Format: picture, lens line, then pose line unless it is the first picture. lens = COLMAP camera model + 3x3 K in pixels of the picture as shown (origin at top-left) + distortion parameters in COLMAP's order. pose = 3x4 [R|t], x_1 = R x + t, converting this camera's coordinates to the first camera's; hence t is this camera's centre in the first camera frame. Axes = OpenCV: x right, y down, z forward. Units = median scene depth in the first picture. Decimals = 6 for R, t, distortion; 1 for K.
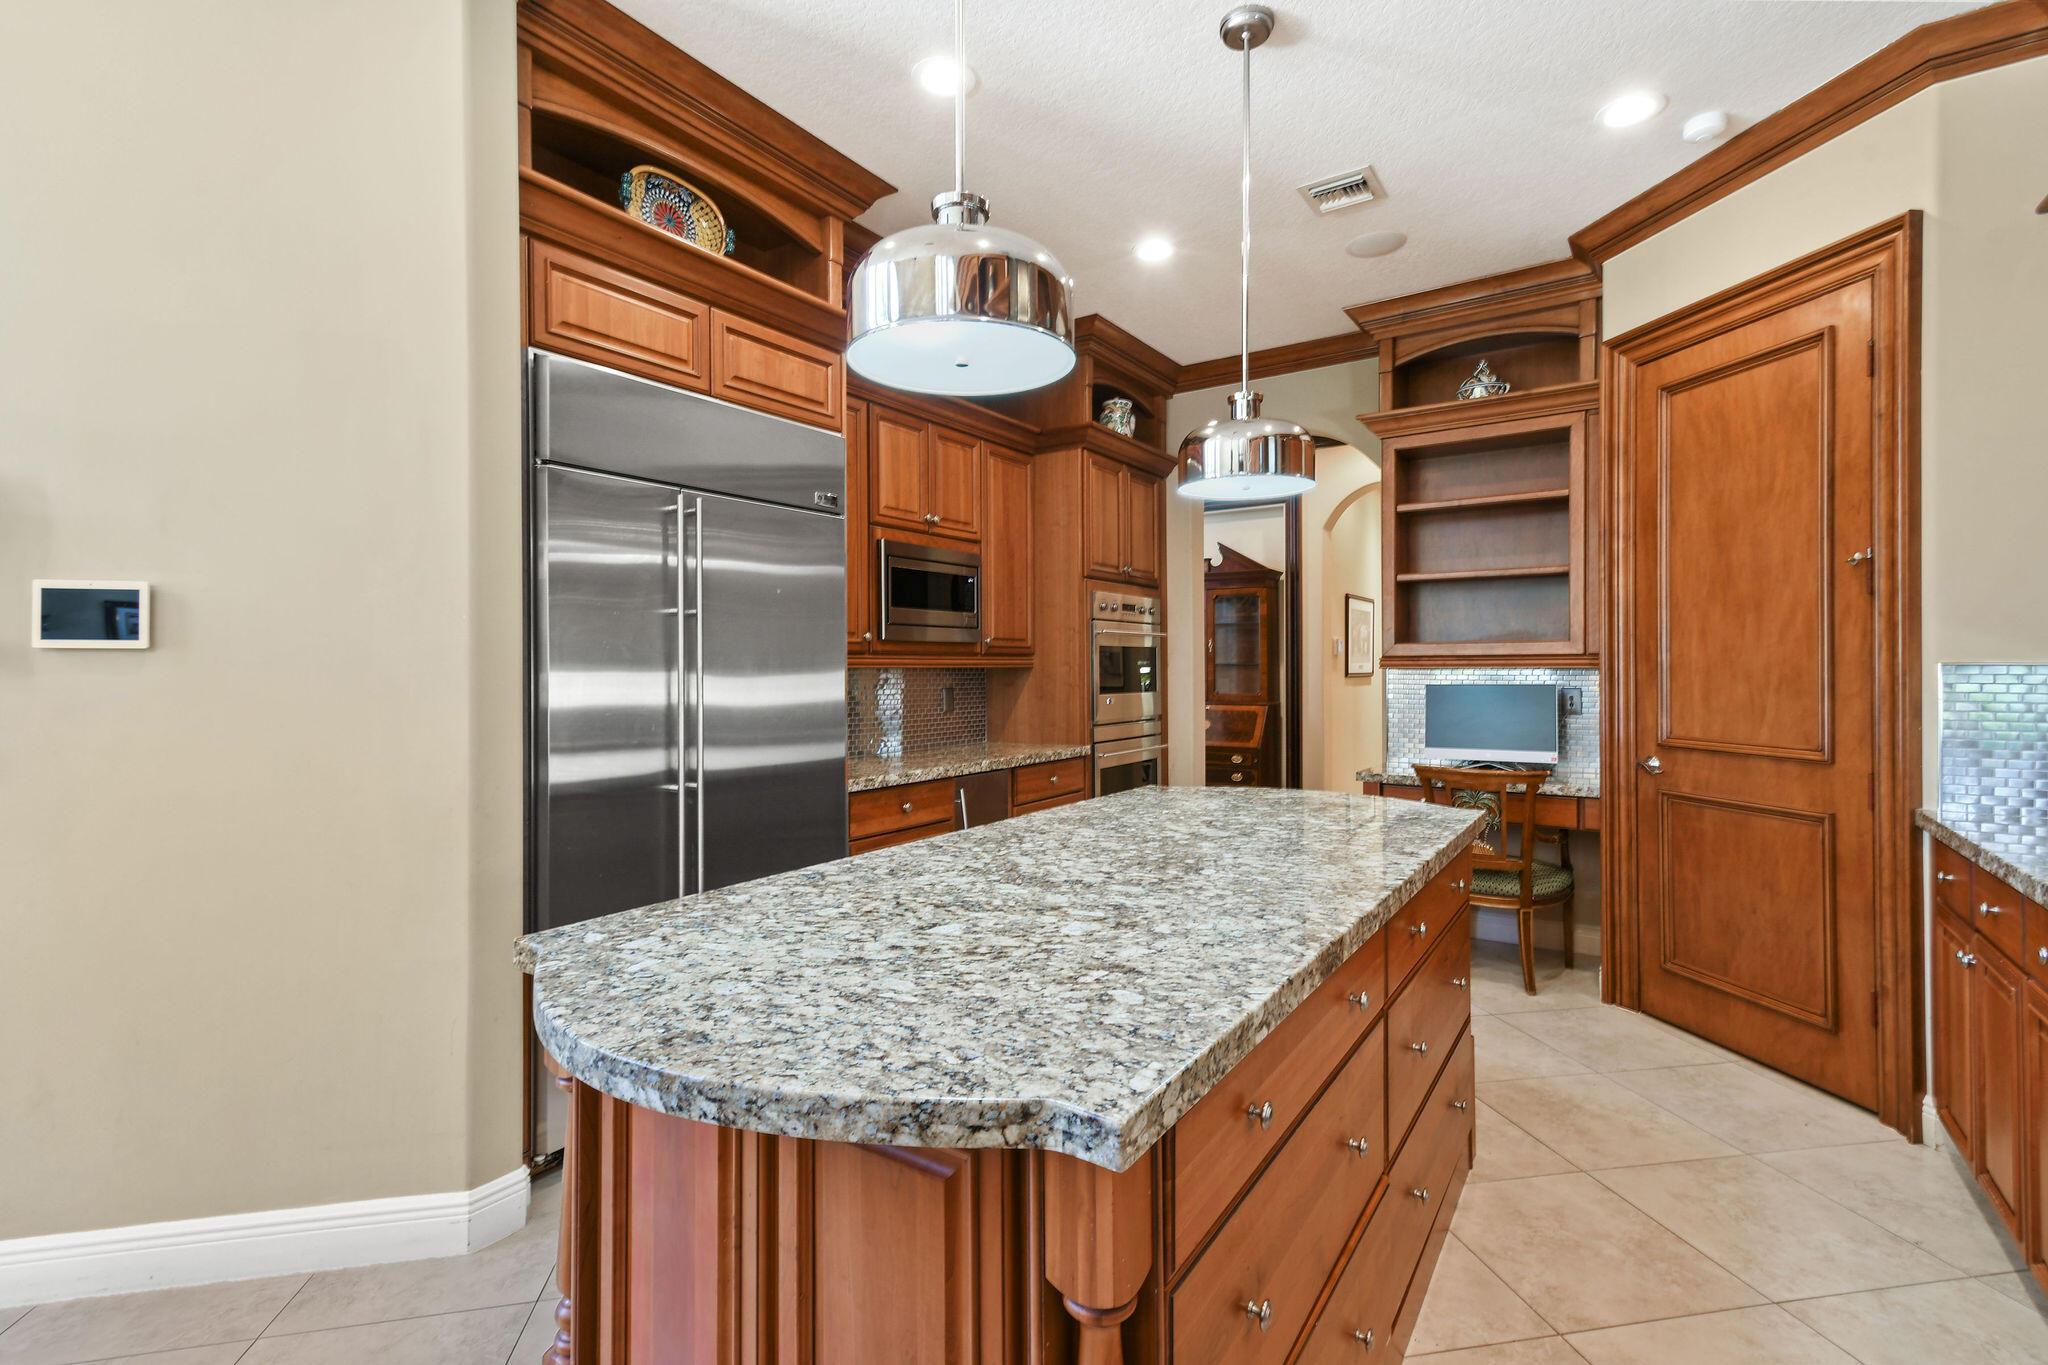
lens RADIAL K [[919.9, 0, 1022.8], [0, 919.9, 669.5], [0, 0, 1]] dist [0.016915, -0.000813]
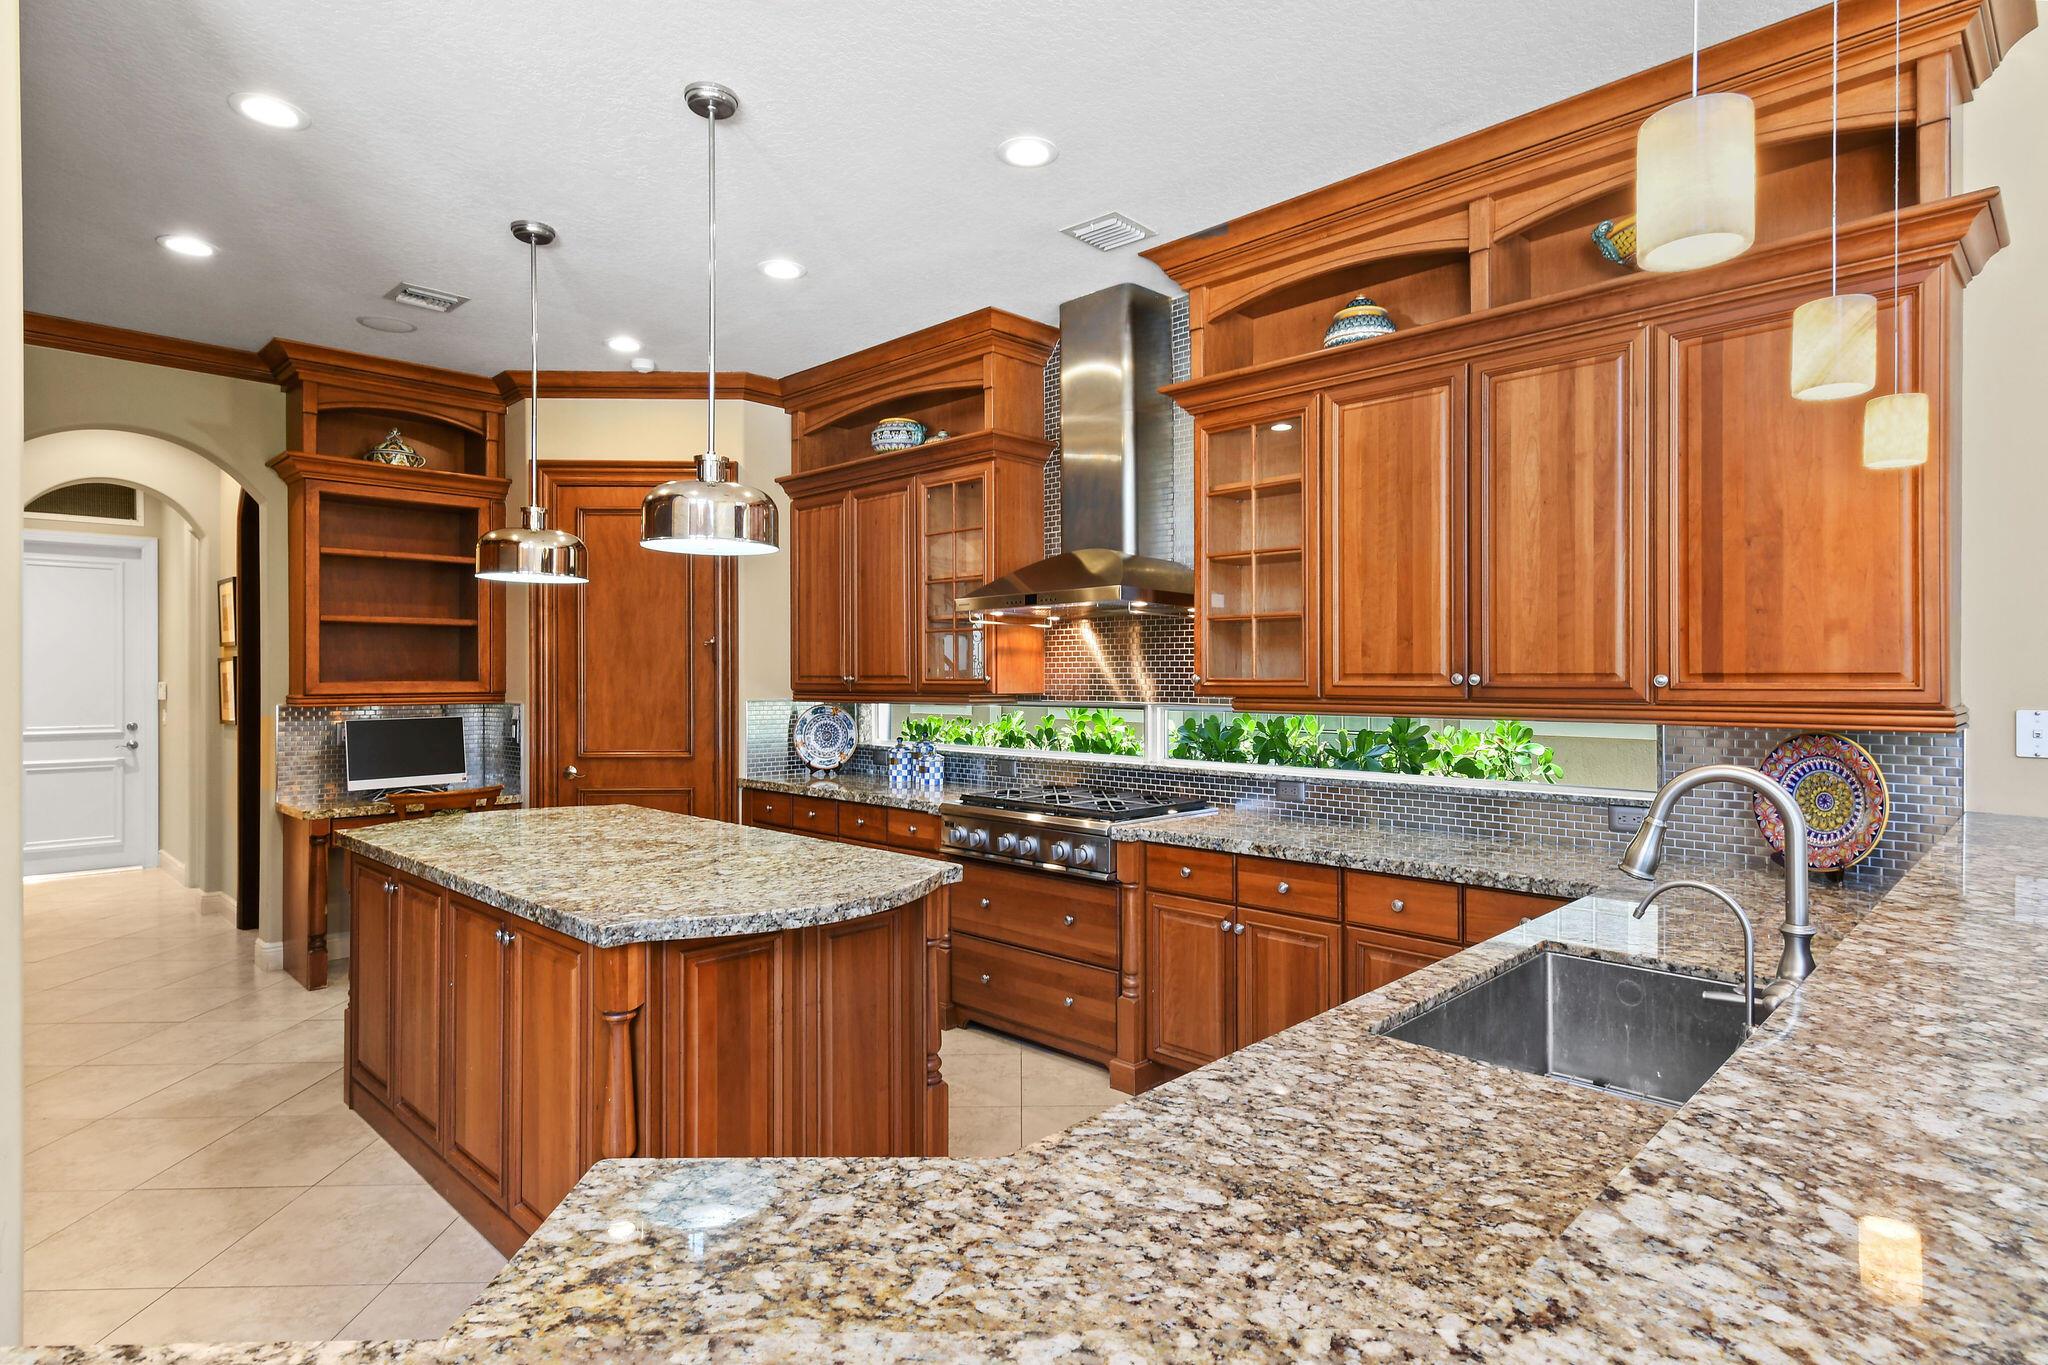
lens RADIAL K [[1074.0, 0, 1034.6], [0, 1074.0, 673.5], [0, 0, 1]] dist [0.004140, 0.000219]
pose [[0.168502, 0.003178, 0.985696, -0.792748], [0.005596, 0.999976, -0.004181, -0.035529], [-0.985685, 0.006221, 0.168480, 0.026354]]
